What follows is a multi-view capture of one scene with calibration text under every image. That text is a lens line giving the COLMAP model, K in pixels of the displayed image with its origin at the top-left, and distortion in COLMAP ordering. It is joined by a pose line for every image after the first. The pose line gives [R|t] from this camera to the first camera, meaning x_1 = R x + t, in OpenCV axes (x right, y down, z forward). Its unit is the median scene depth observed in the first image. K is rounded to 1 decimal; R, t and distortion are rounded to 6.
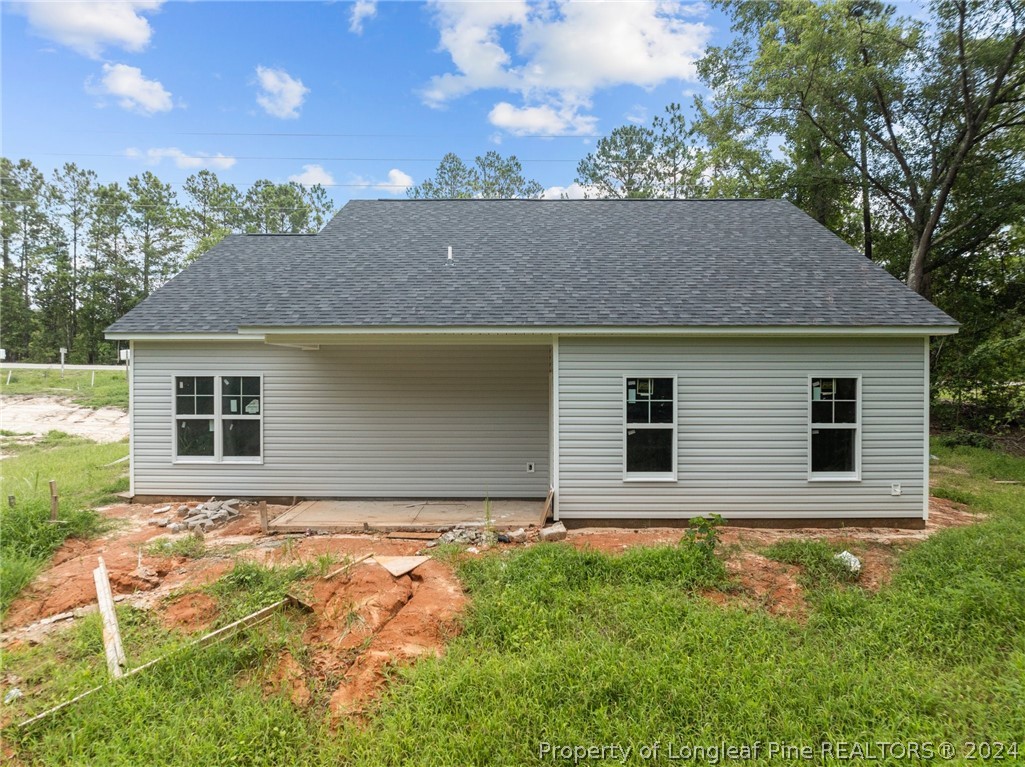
lens RADIAL K [[706.8, 0, 504.8], [0, 706.8, 384.2], [0, 0, 1]] dist [-0.024786, 0.000845]
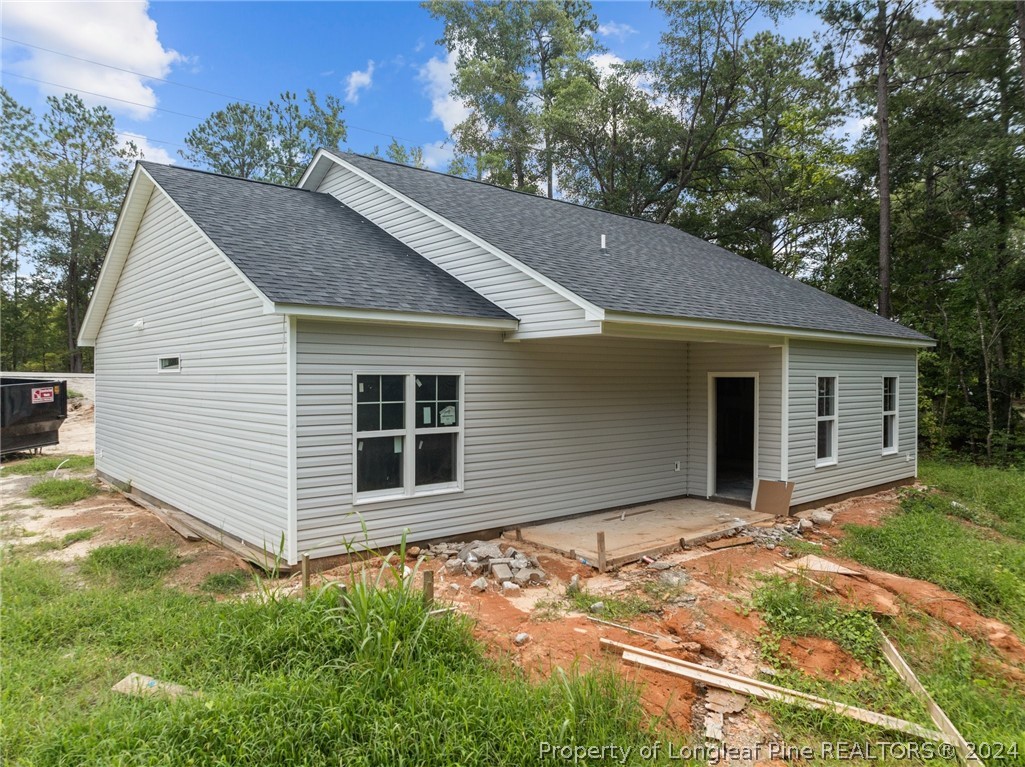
lens RADIAL K [[706.8, 0, 508.5], [0, 706.8, 380.4], [0, 0, 1]] dist [-0.024786, 0.000845]
pose [[0.752699, -0.003047, 0.658358, -0.802234], [0.006663, 0.999973, -0.002989, -0.002761], [-0.658331, 0.006636, 0.752699, 0.395892]]
